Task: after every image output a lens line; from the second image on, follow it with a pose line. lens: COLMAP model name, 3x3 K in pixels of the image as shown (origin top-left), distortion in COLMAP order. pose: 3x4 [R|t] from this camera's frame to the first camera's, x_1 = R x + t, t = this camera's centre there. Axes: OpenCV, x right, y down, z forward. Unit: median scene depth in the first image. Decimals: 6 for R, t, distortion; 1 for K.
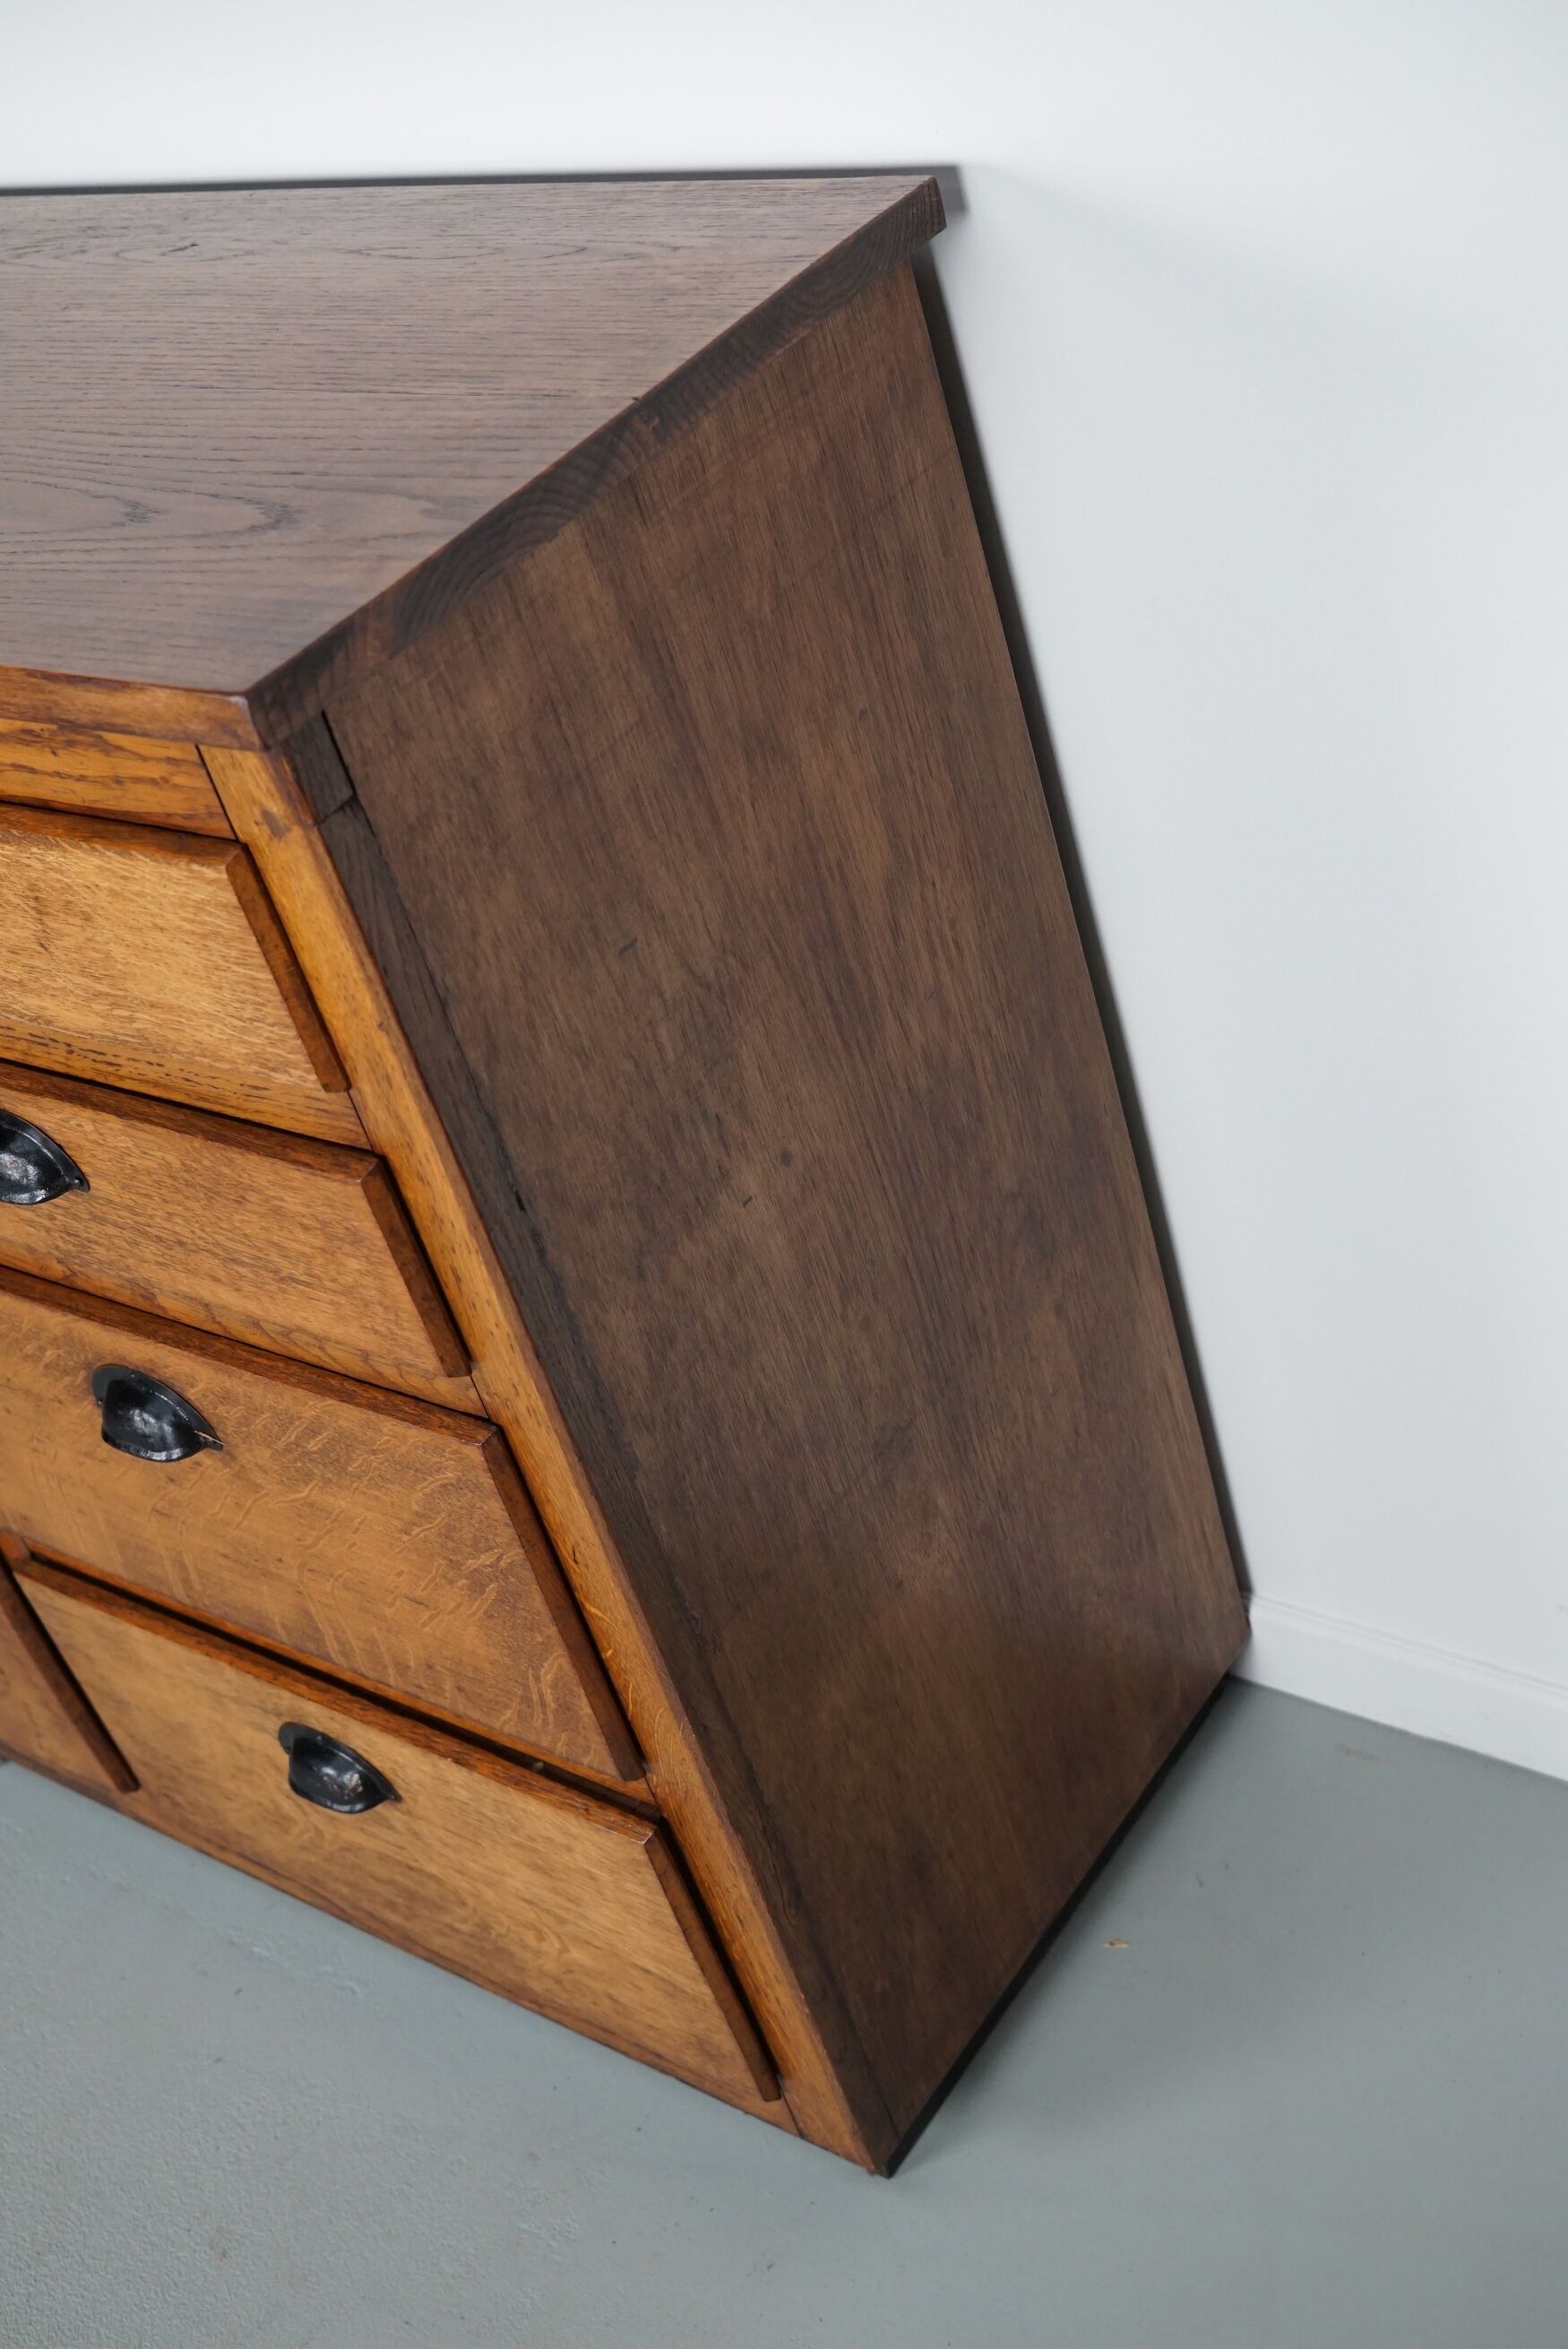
lens RADIAL K [[3009.5, 0, 828.1], [0, 3009.5, 1171.7], [0, 0, 1]] dist [-0.095330, 0.000000]
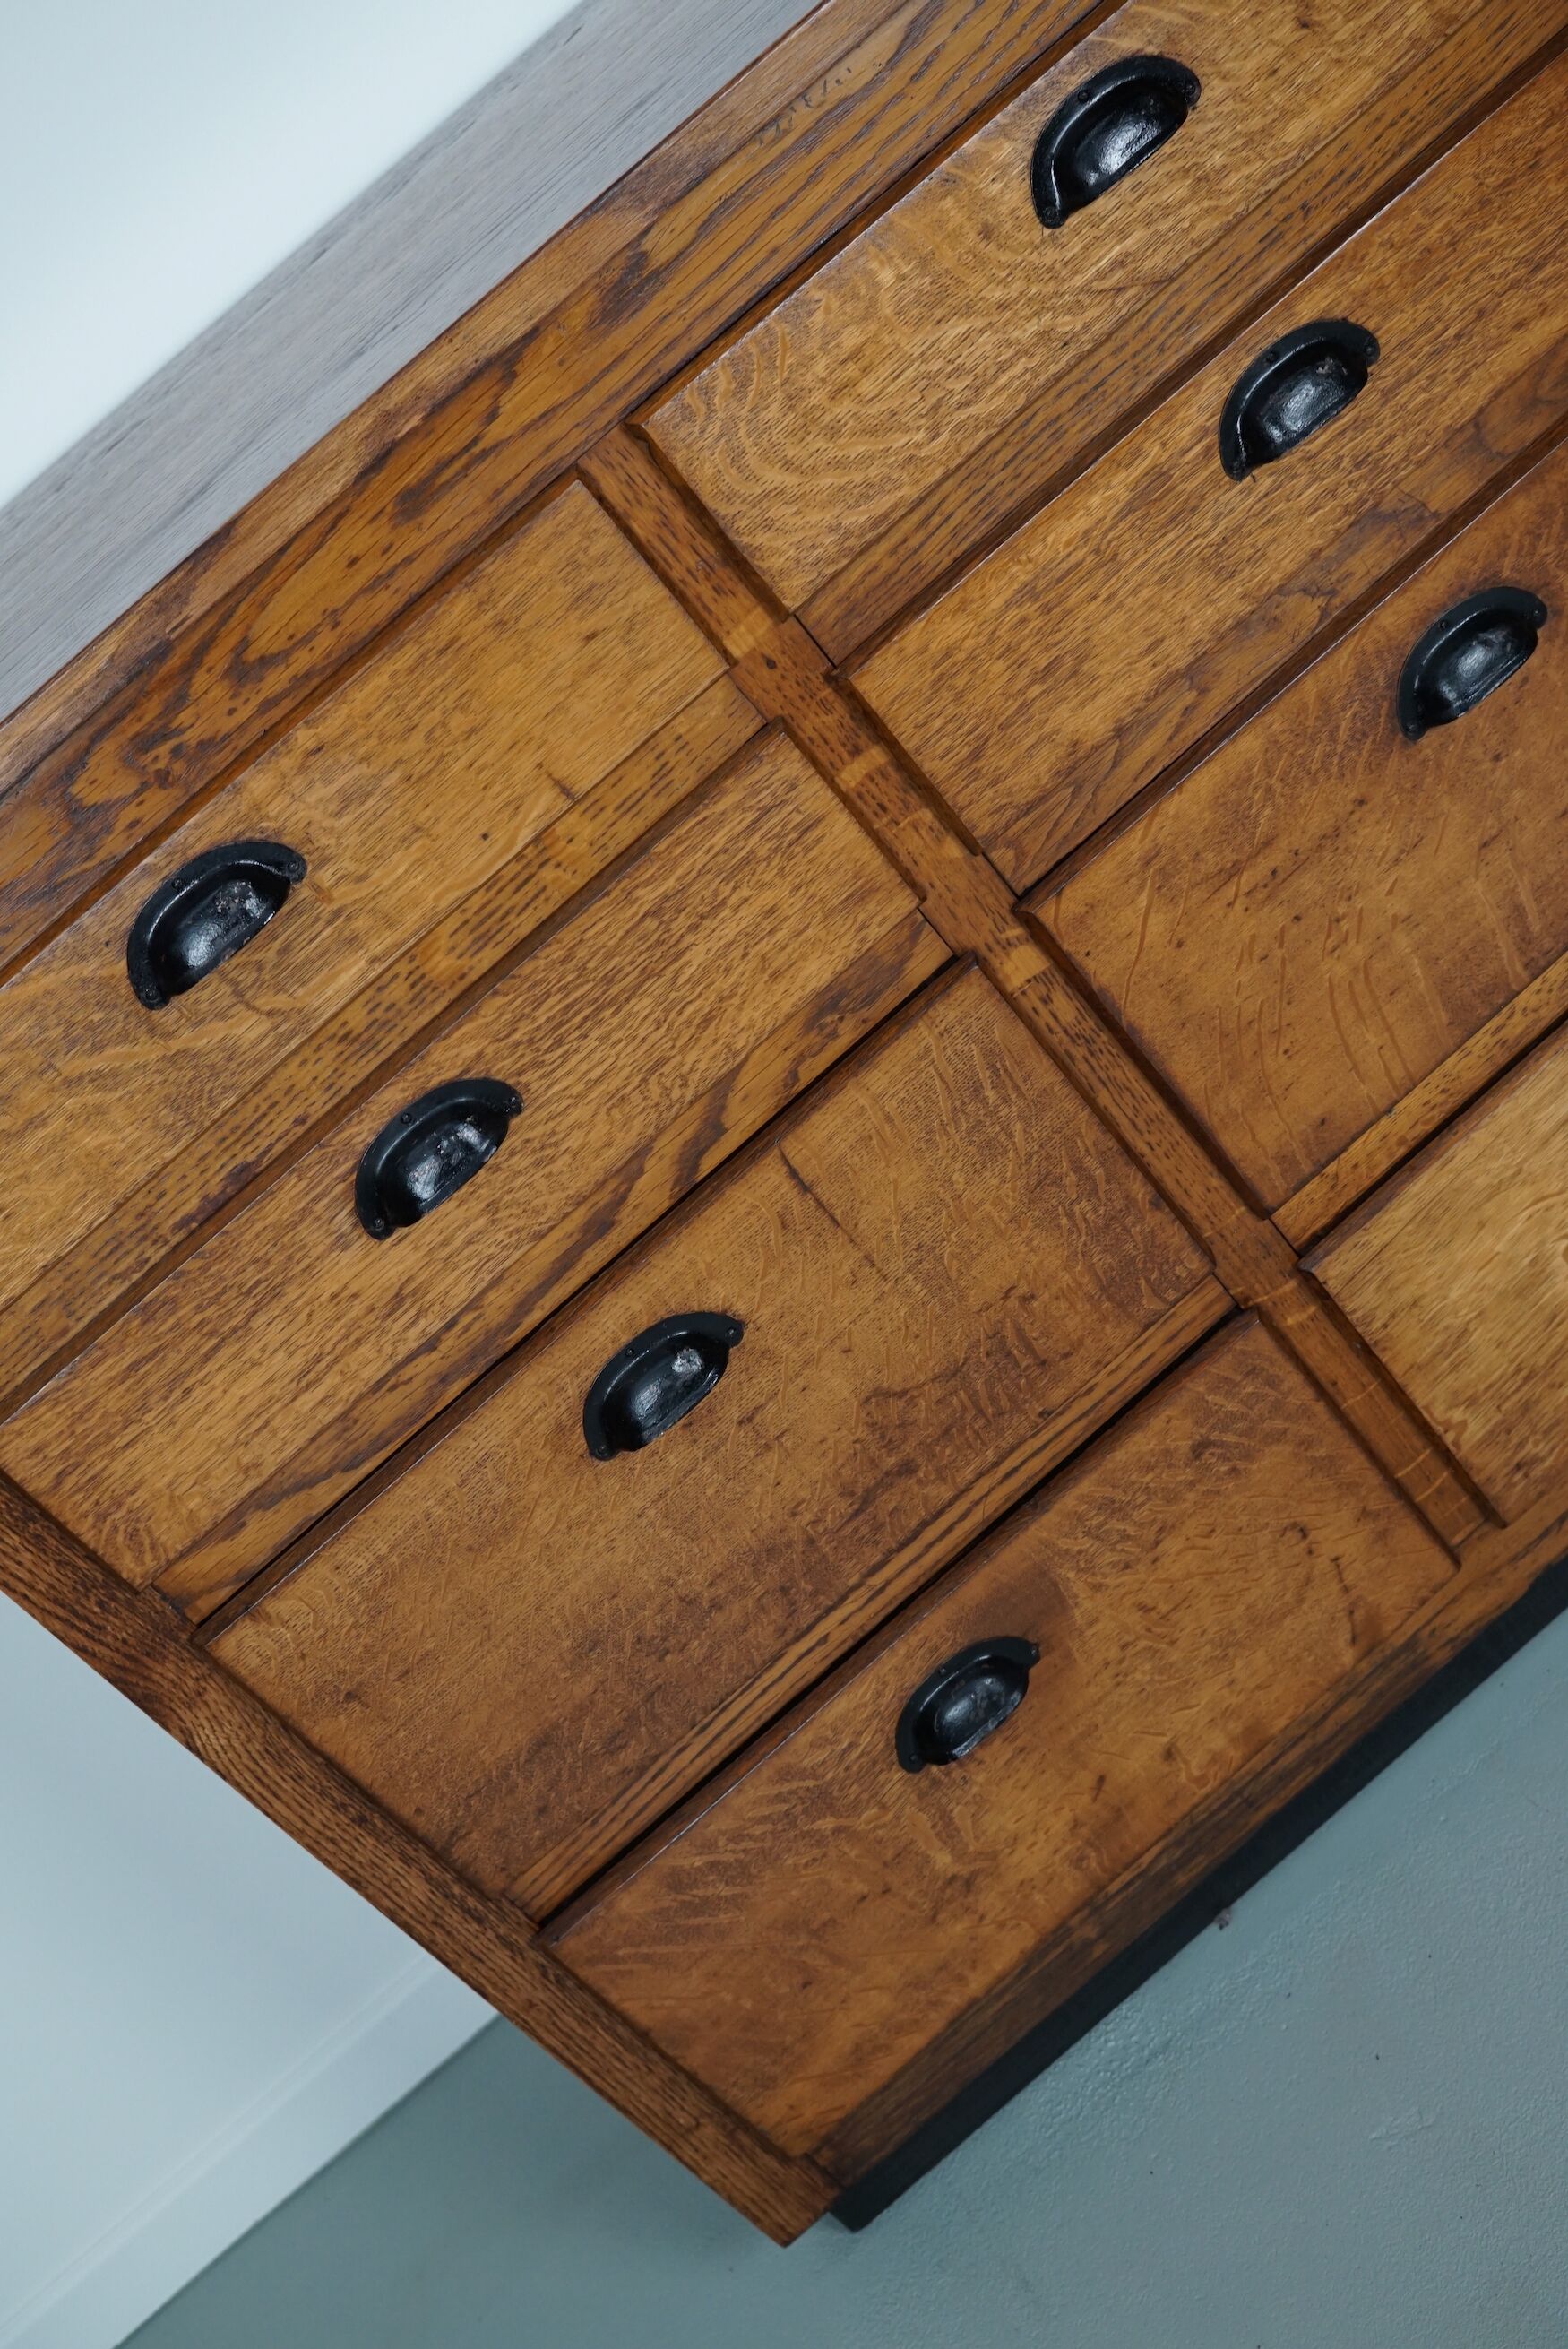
lens RADIAL K [[3009.5, 0, 789.0], [0, 3009.5, 1140.7], [0, 0, 1]] dist [-0.095330, 0.000000]
pose [[0.569400, -0.543480, 0.616777, -1.114556], [0.776562, 0.601752, -0.186672, 0.197270], [-0.269694, 0.585256, 0.764683, 0.426830]]
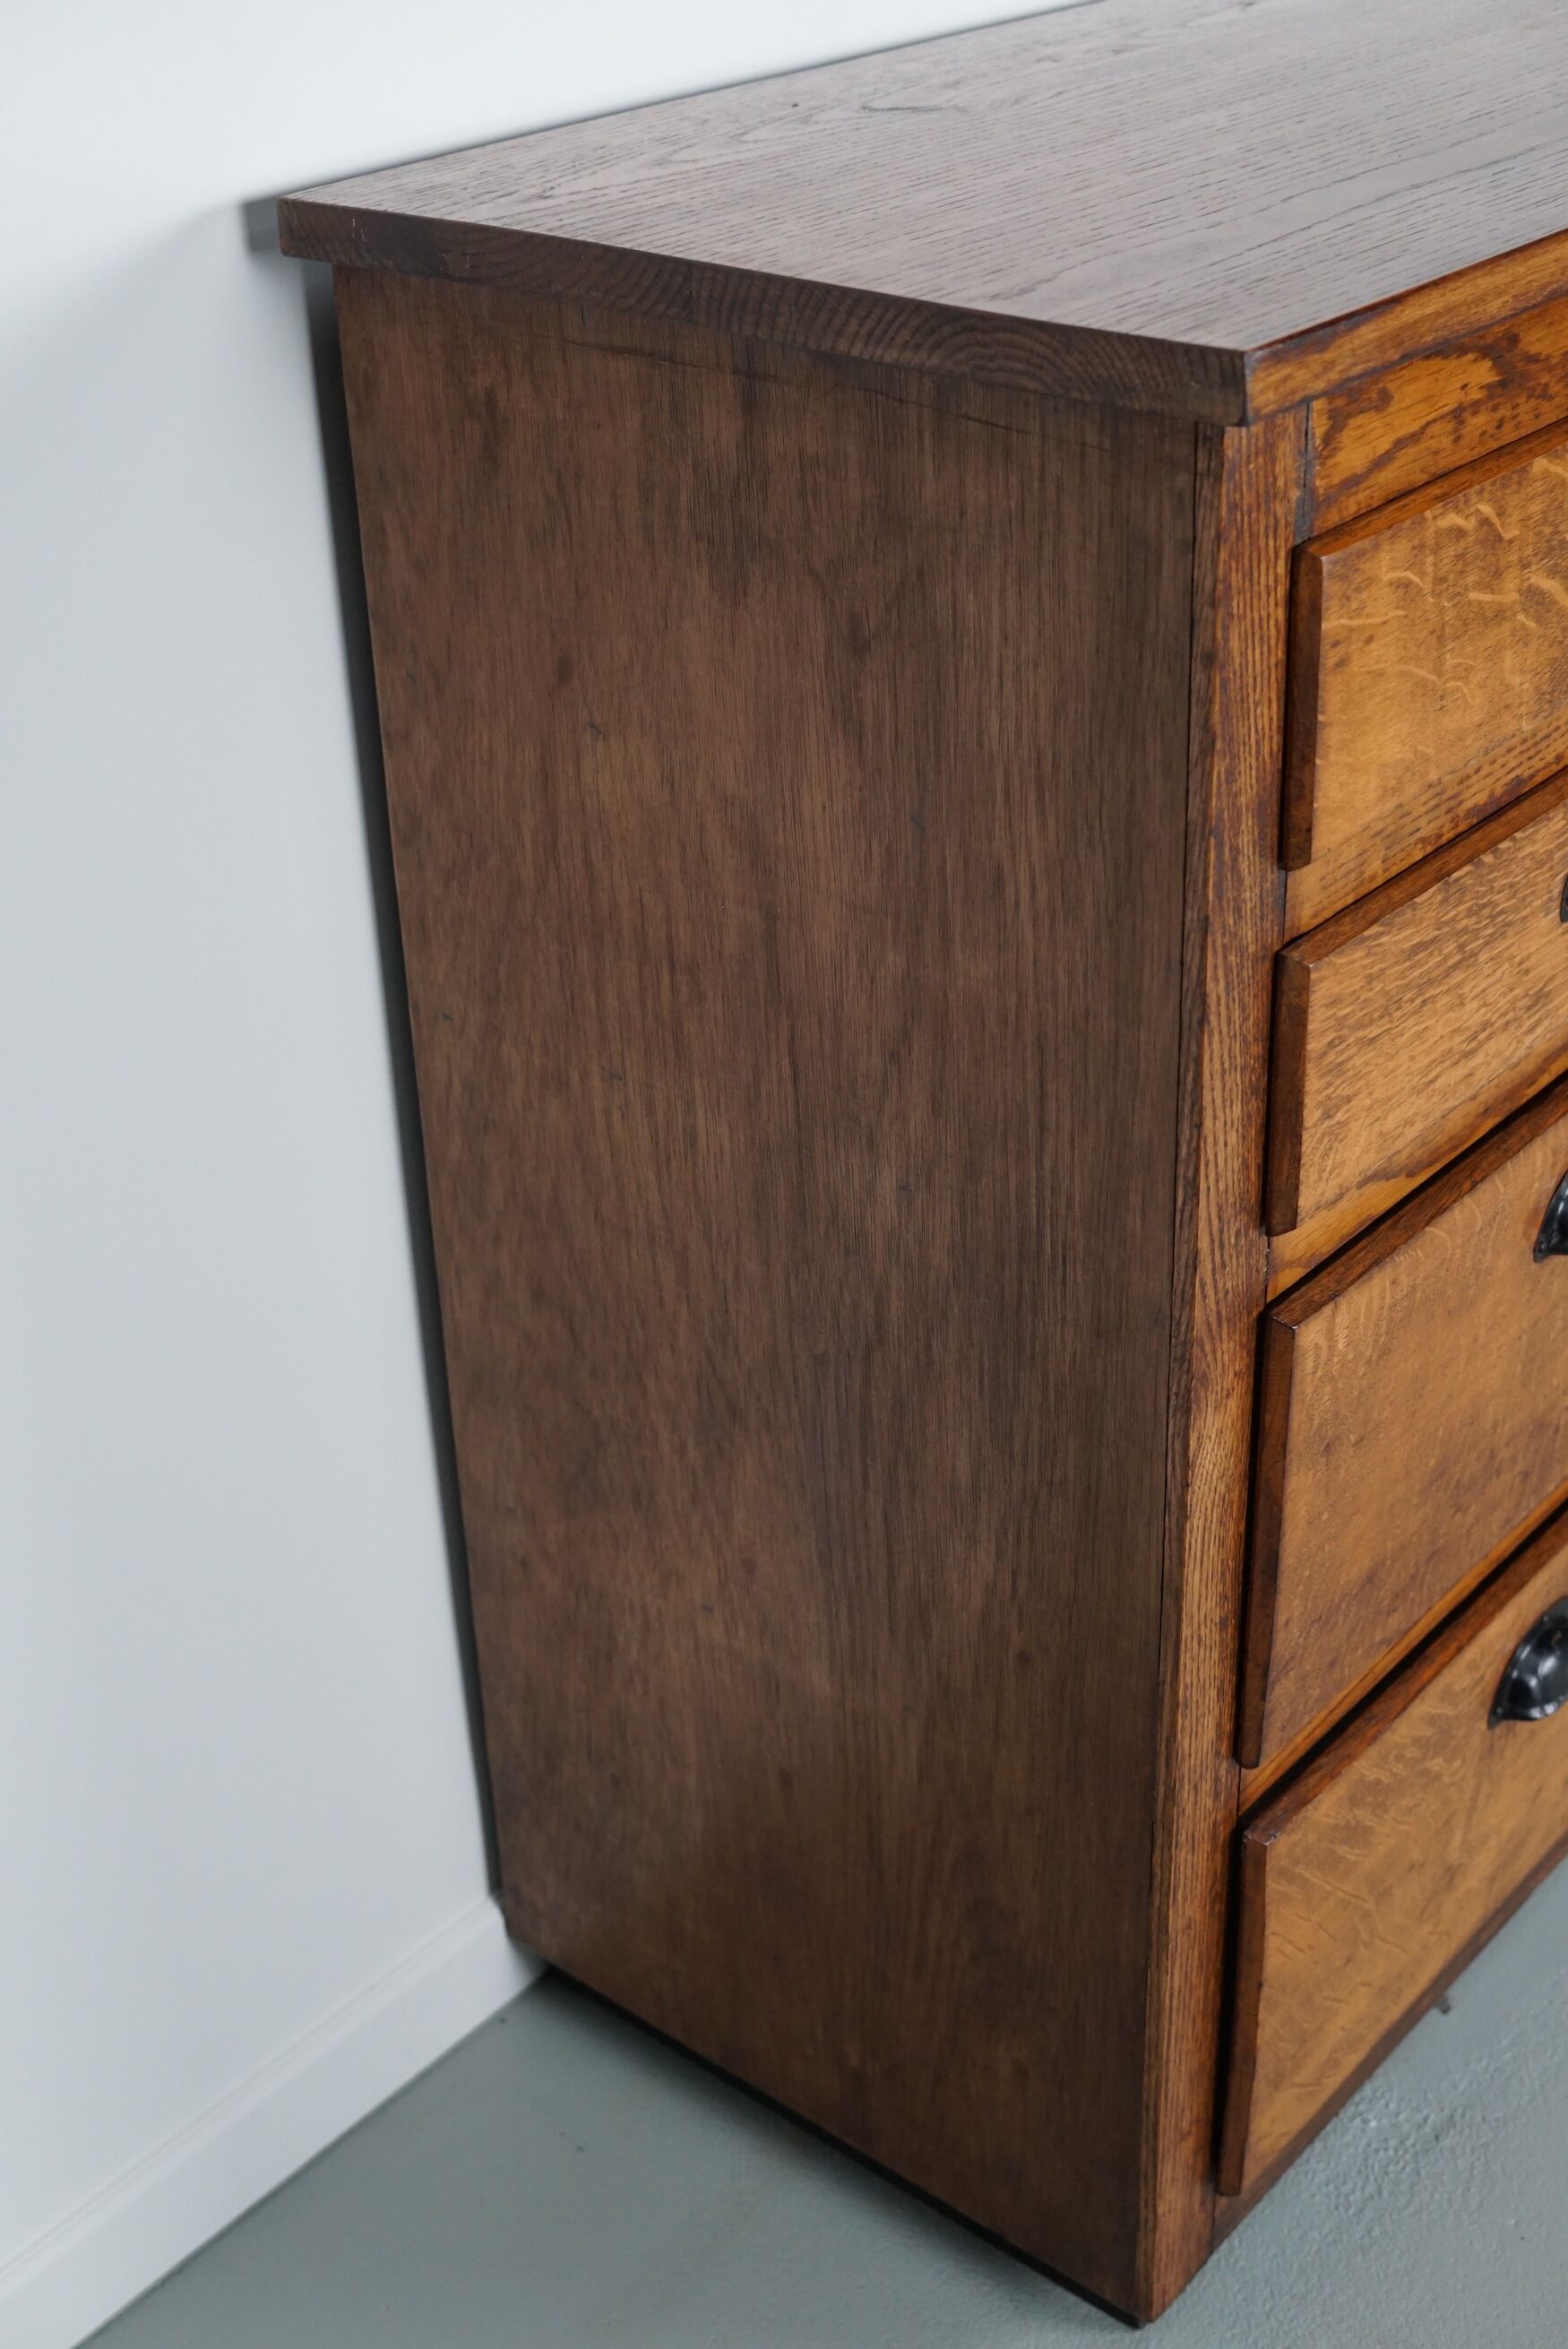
lens RADIAL K [[3009.5, 0, 784.2], [0, 3009.5, 1163.1], [0, 0, 1]] dist [-0.095330, 0.000000]
pose [[0.103006, -0.259918, 0.960121, -1.485446], [0.605822, 0.781960, 0.146692, -0.286891], [-0.788904, 0.566552, 0.238011, 1.255795]]
